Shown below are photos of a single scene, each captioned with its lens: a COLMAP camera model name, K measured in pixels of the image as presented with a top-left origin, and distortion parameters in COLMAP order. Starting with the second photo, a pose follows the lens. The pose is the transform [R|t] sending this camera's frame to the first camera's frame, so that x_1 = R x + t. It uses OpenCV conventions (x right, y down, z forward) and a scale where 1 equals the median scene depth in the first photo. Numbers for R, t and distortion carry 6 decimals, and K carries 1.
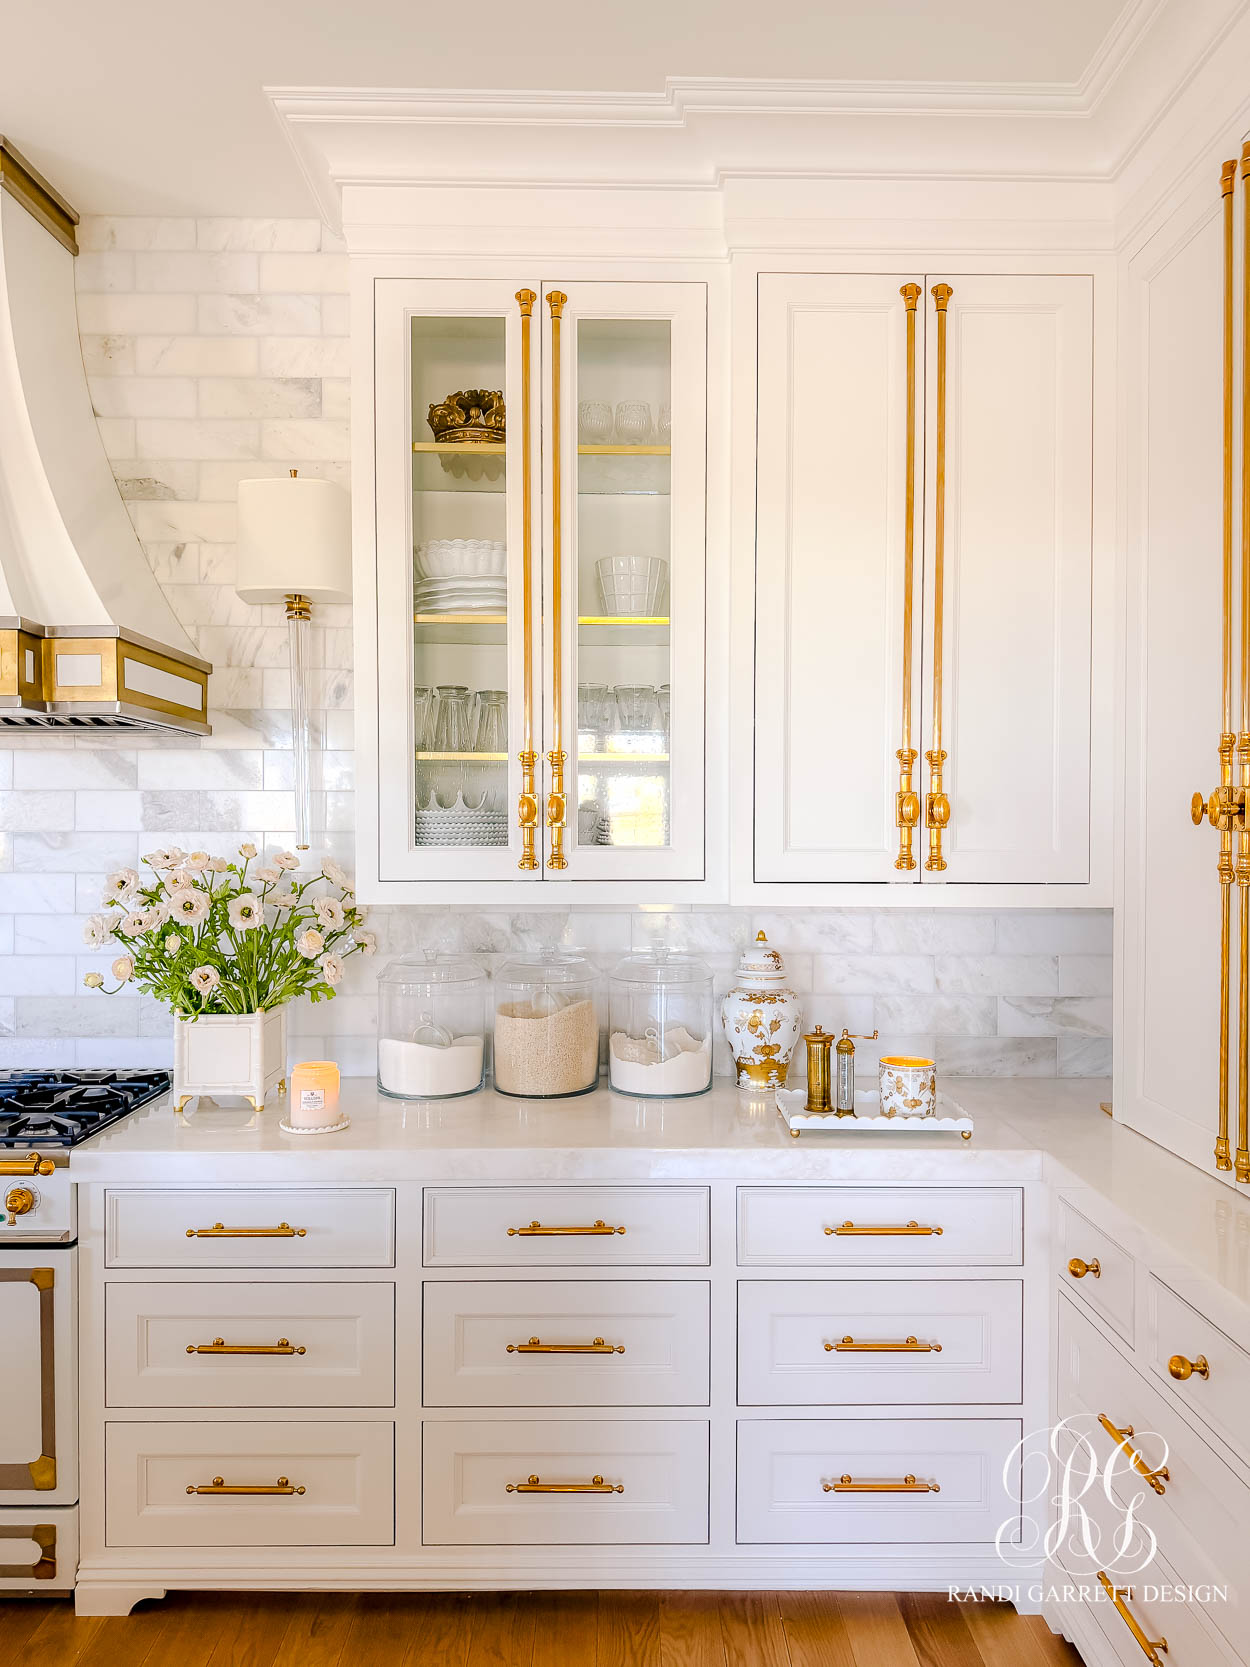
lens RADIAL K [[1177.2, 0, 623.6], [0, 1177.2, 838.0], [0, 0, 1]] dist [0.071845, -0.101496]
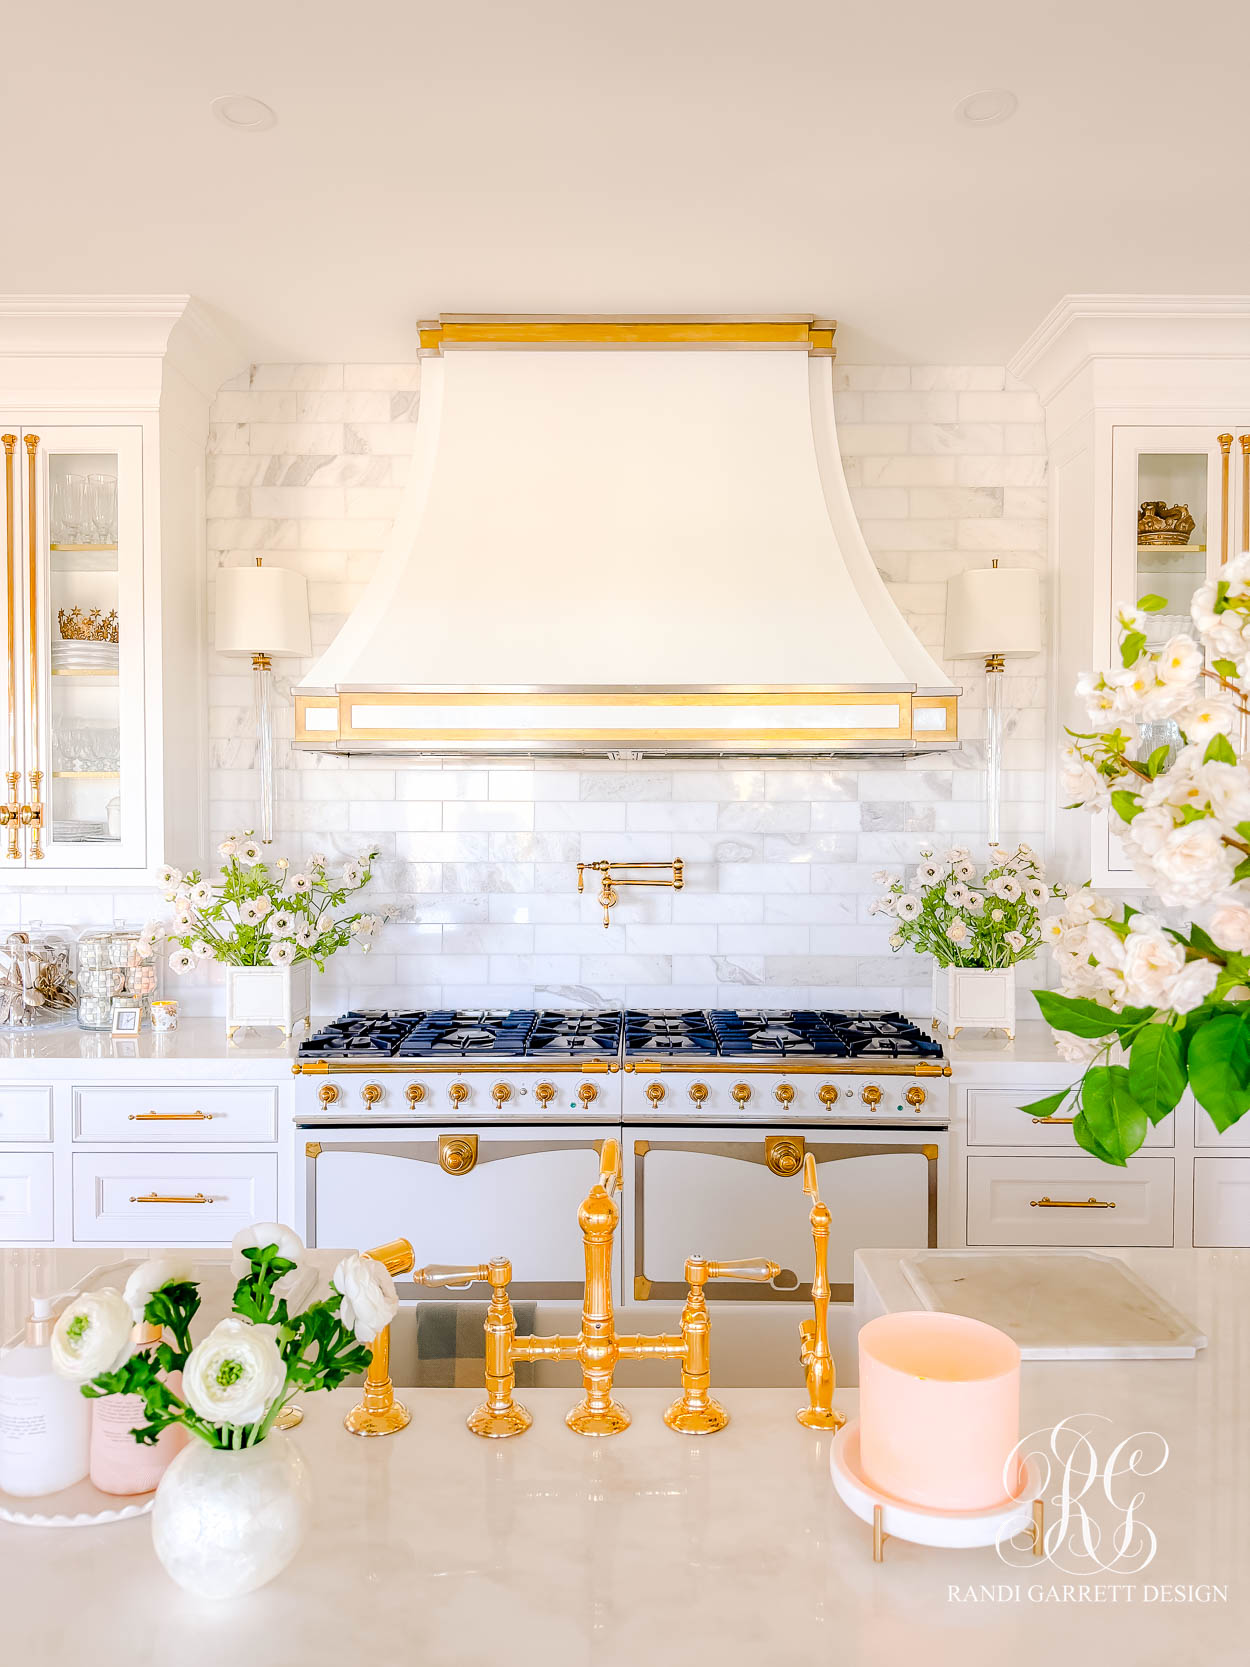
lens RADIAL K [[1165.8, 0, 628.2], [0, 1165.8, 838.4], [0, 0, 1]] dist [0.158138, -0.325394]
pose [[0.999885, 0.000523, -0.015175, -0.700758], [-0.000368, 0.999947, 0.010241, -0.012927], [0.015179, -0.010234, 0.999832, -0.345455]]
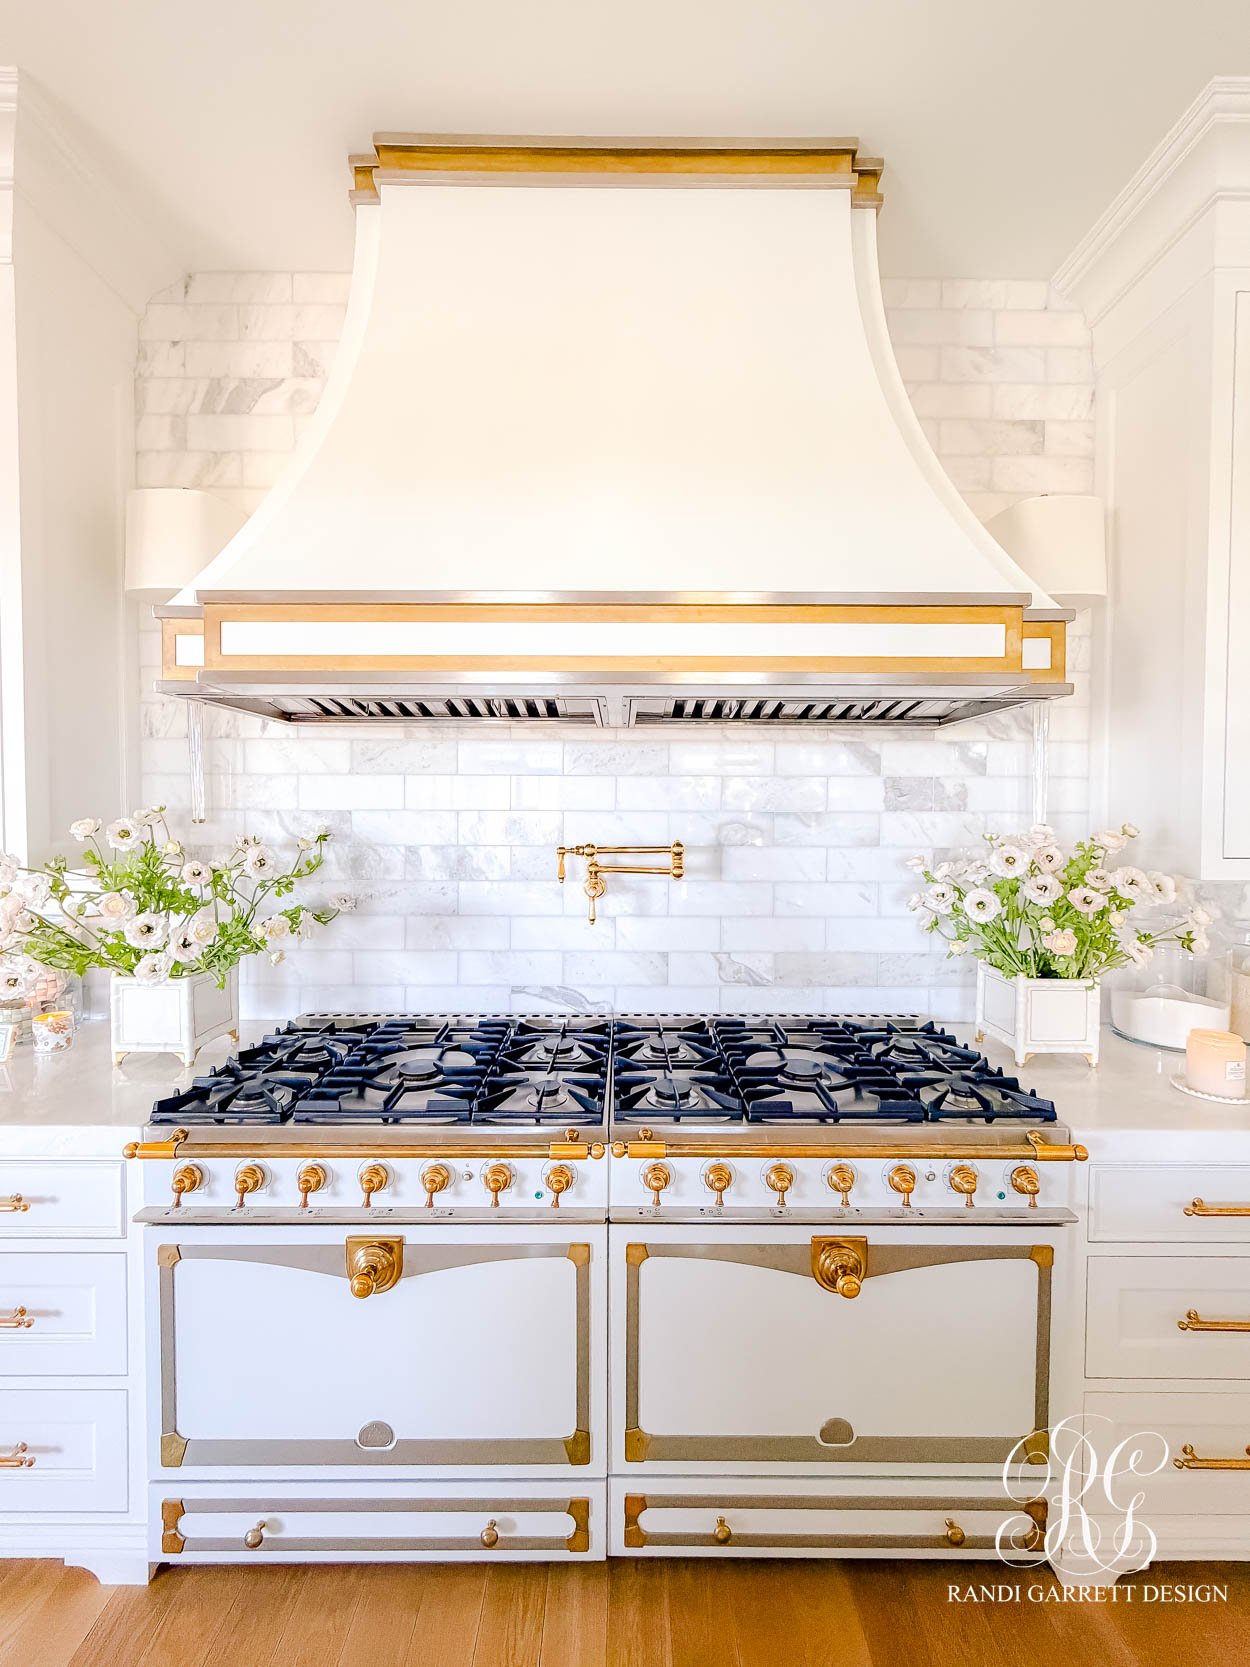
lens RADIAL K [[664.5, 0, 624.5], [0, 664.5, 828.5], [0, 0, 1]] dist [0.000489, 0.000135]
pose [[0.999978, 0.002293, -0.006150, -0.711312], [-0.002213, 0.999914, 0.012905, 0.003449], [0.006179, -0.012891, 0.999898, 0.375037]]
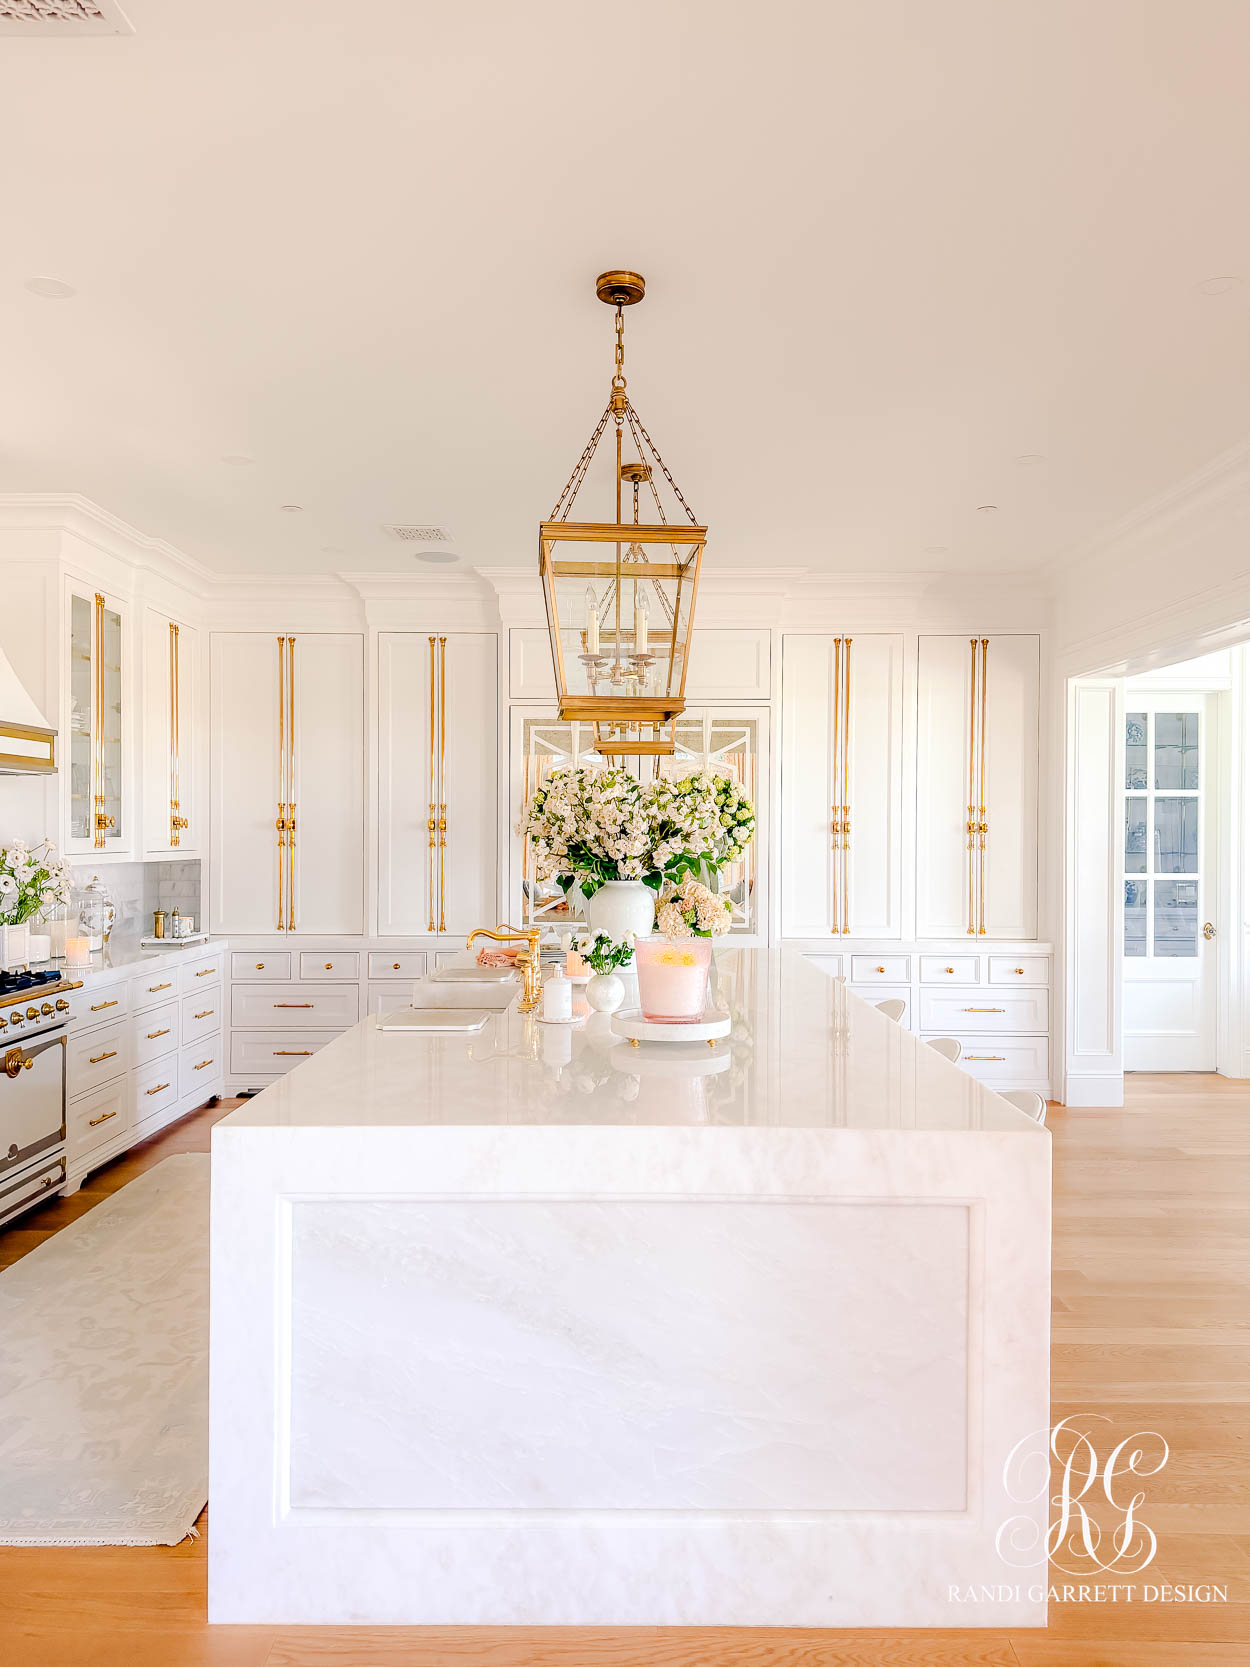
lens RADIAL K [[1165.8, 0, 628.2], [0, 1165.8, 838.4], [0, 0, 1]] dist [0.158138, -0.325394]
pose [[0.016571, -0.006680, 0.999840, -2.208686], [0.007069, 0.999953, 0.006564, 0.000616], [-0.999838, 0.006959, 0.016617, -0.045157]]
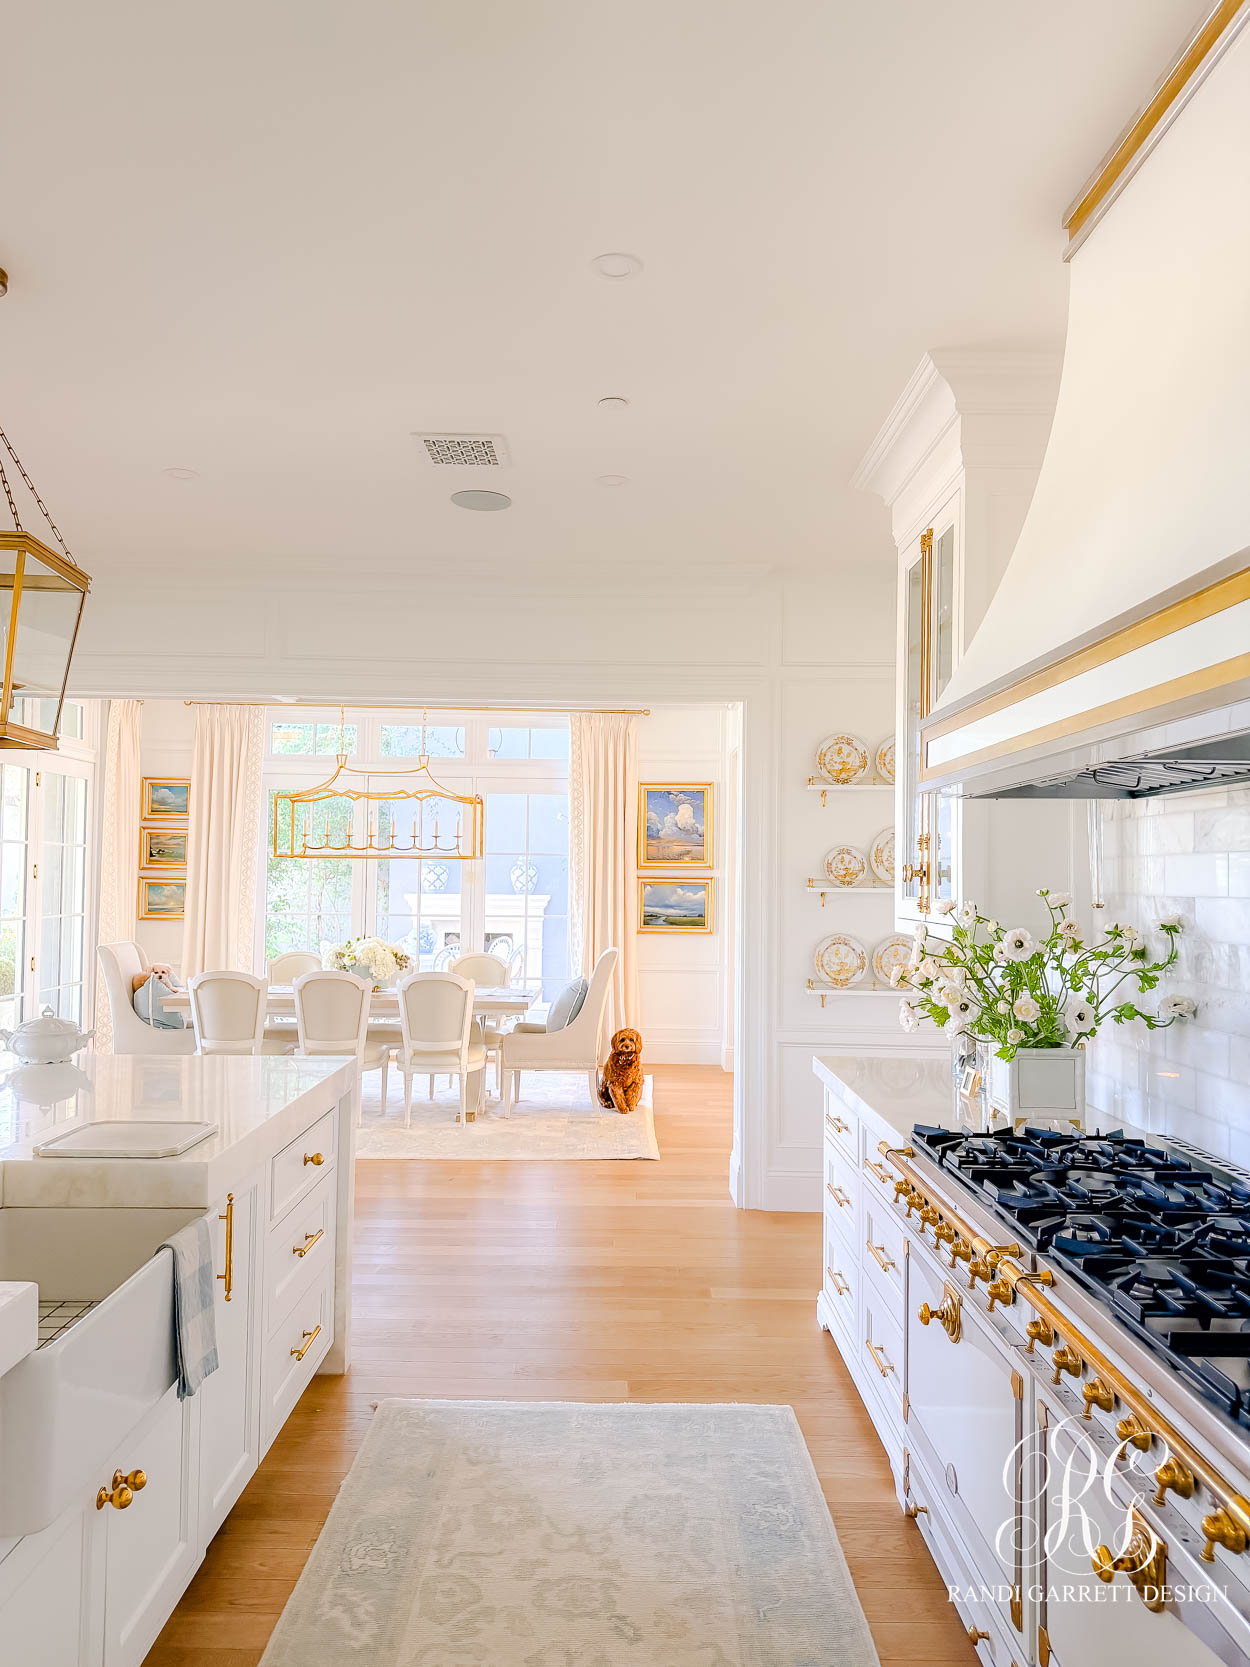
lens RADIAL K [[1165.8, 0, 628.2], [0, 1165.8, 838.4], [0, 0, 1]] dist [0.158138, -0.325394]
pose [[-0.006256, -0.035202, -0.999361, 0.035653], [-0.021922, 0.999145, -0.035058, -0.009566], [0.999740, 0.021689, -0.007022, 0.593968]]
